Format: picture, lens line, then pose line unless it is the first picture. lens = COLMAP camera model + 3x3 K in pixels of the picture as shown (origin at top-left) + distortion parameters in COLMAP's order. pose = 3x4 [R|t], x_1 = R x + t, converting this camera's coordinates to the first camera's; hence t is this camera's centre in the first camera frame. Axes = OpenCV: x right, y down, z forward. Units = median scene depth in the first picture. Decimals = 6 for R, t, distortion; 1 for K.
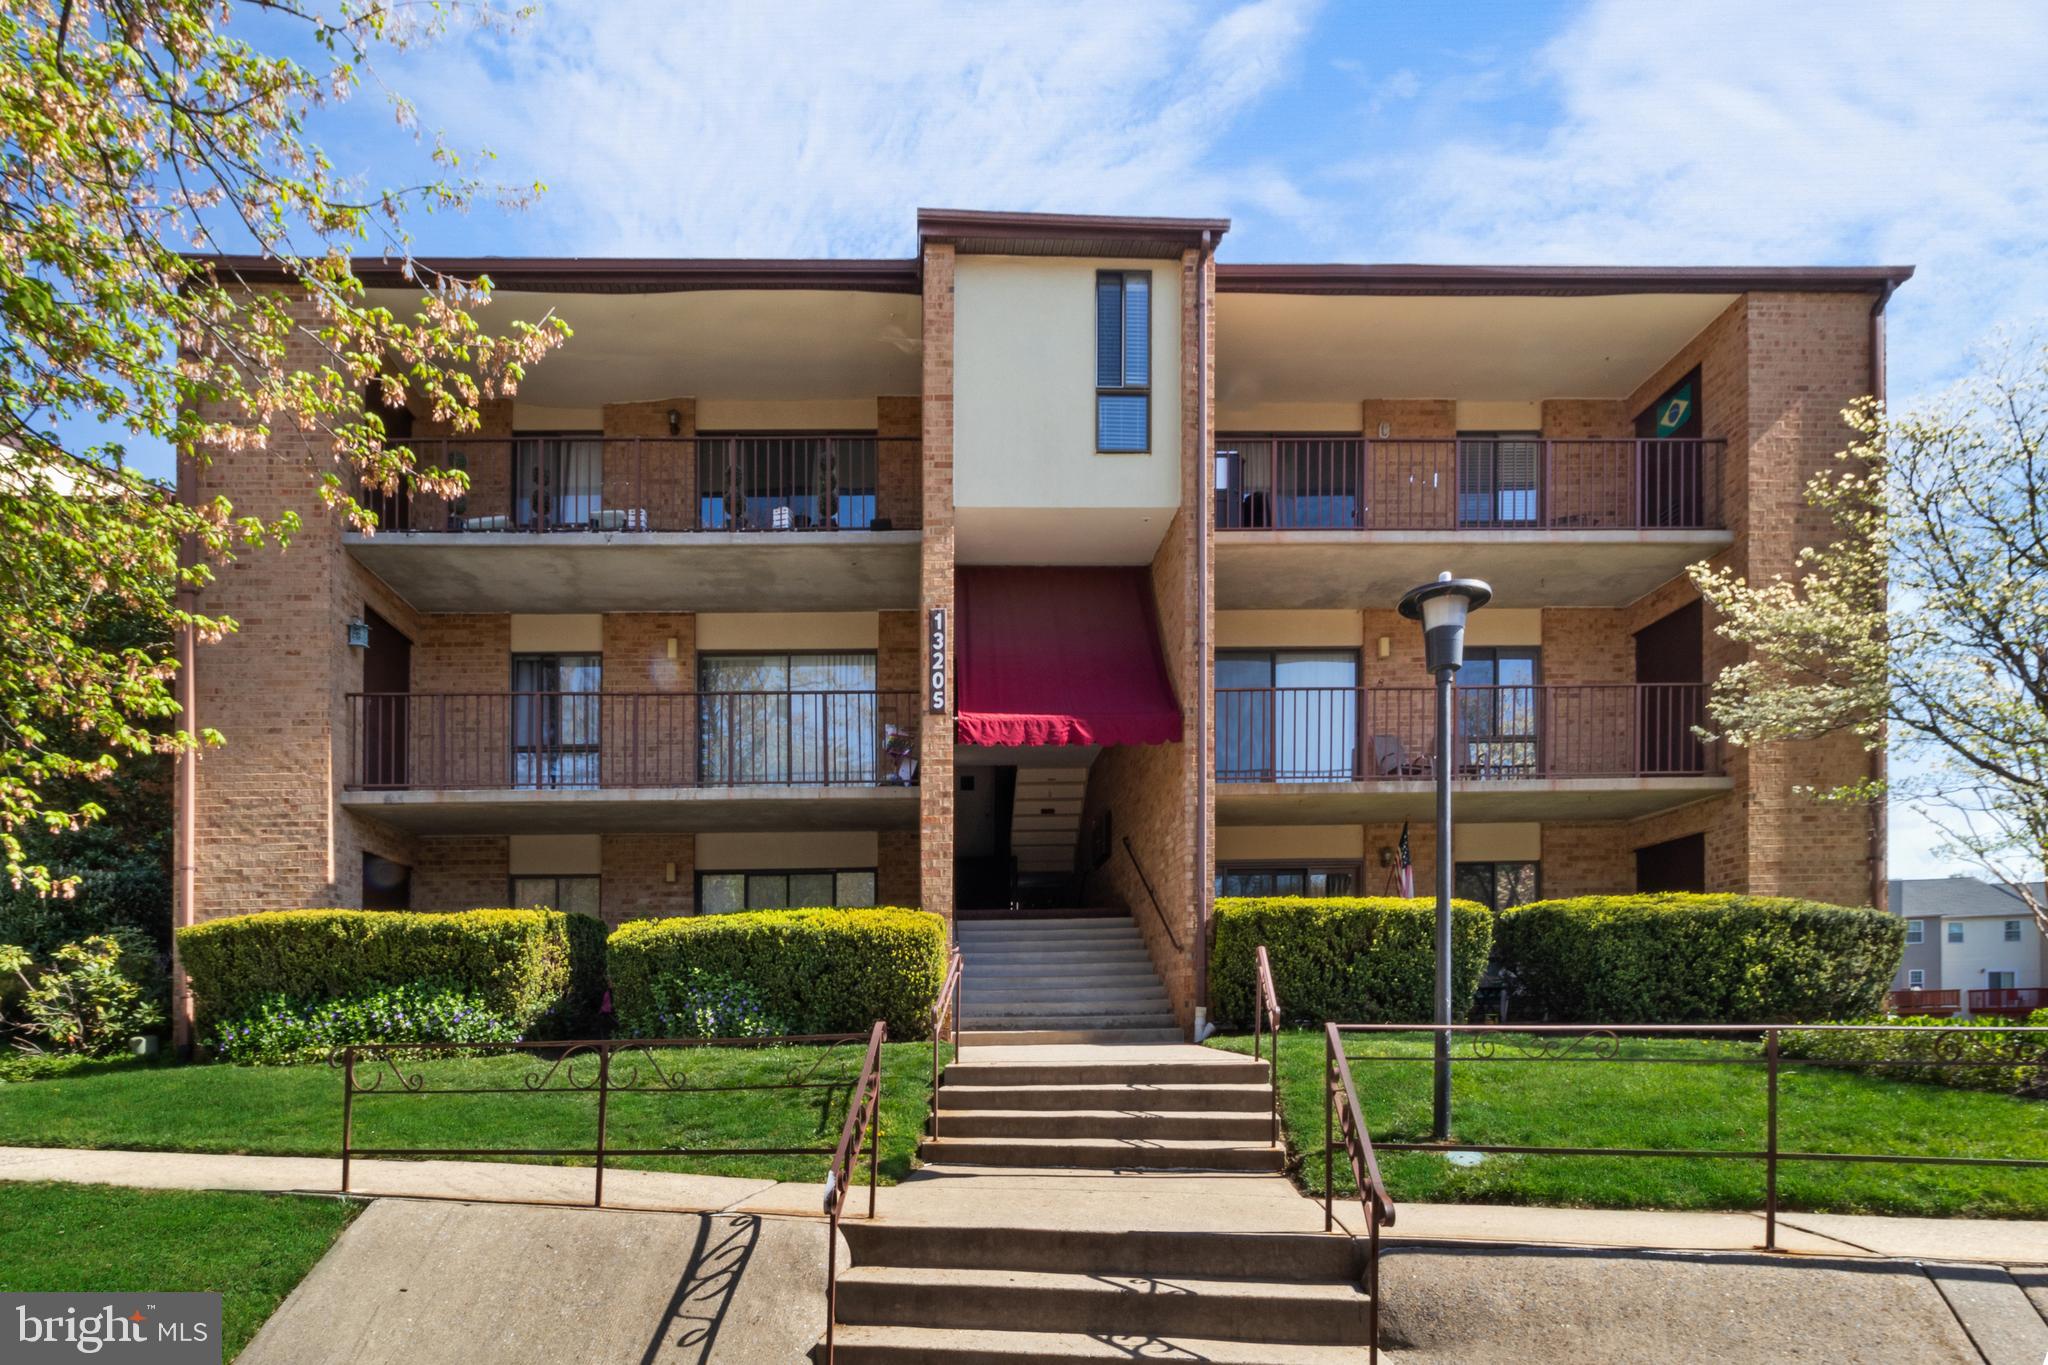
lens RADIAL K [[1174.4, 0, 1022.2], [0, 1174.4, 1033.1], [0, 0, 1]] dist [0.000768, 0.000062]
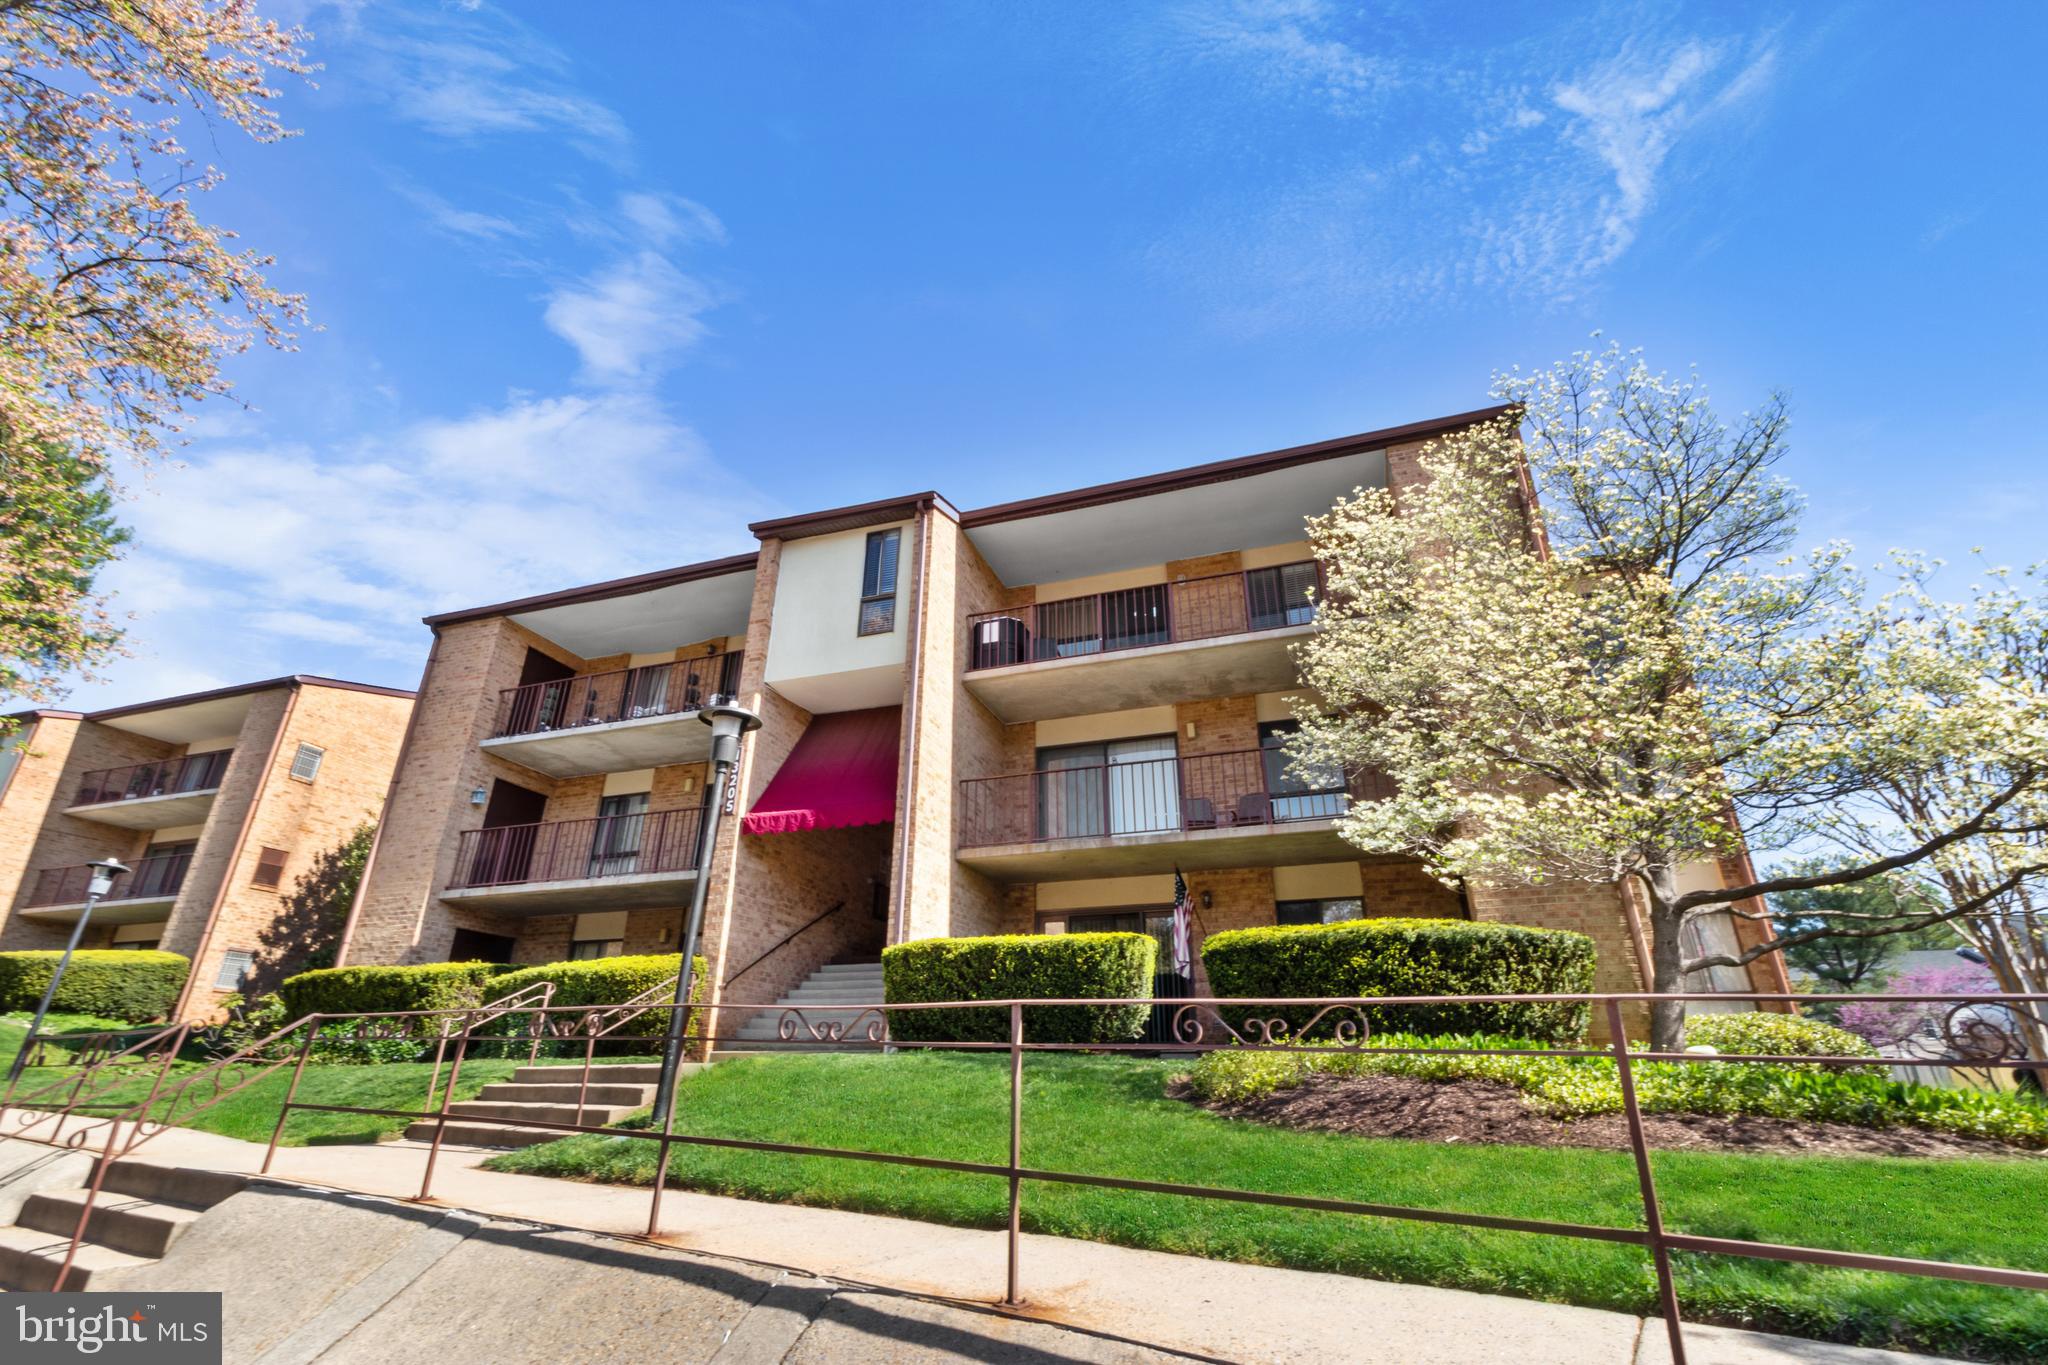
lens RADIAL K [[943.2, 0, 1068.1], [0, 943.2, 652.8], [0, 0, 1]] dist [-0.000359, -0.000139]
pose [[0.929664, -0.140111, -0.340726, 0.708440], [-0.013486, 0.911295, -0.411534, 0.020777], [0.368163, 0.387183, 0.845308, 0.076803]]
